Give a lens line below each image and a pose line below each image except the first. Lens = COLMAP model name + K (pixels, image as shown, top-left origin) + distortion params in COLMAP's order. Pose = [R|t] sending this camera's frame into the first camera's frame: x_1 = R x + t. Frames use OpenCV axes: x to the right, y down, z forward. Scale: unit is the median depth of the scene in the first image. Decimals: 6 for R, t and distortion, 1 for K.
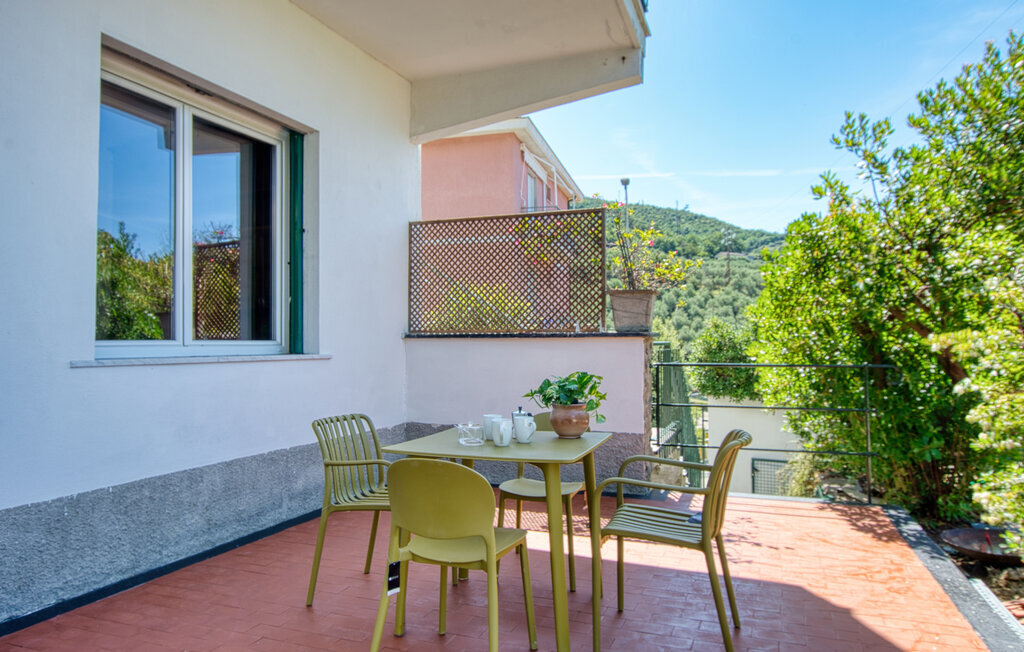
lens RADIAL K [[693.6, 0, 512.0], [0, 693.6, 326.0], [0, 0, 1]] dist [0.001888, 0.003524]
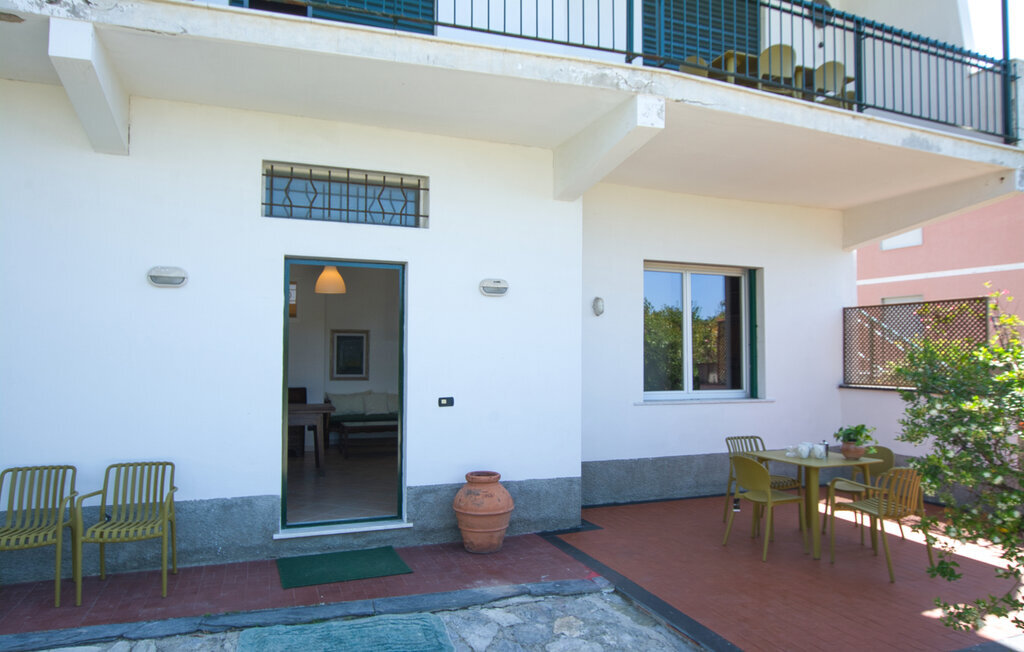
lens RADIAL K [[691.9, 0, 512.0], [0, 691.9, 326.0], [0, 0, 1]] dist [0.050808, -0.000067]
pose [[0.680298, -0.026804, -0.732446, 0.558942], [0.017080, 0.999639, -0.020718, -0.114352], [0.732737, 0.001584, 0.680510, -0.626245]]
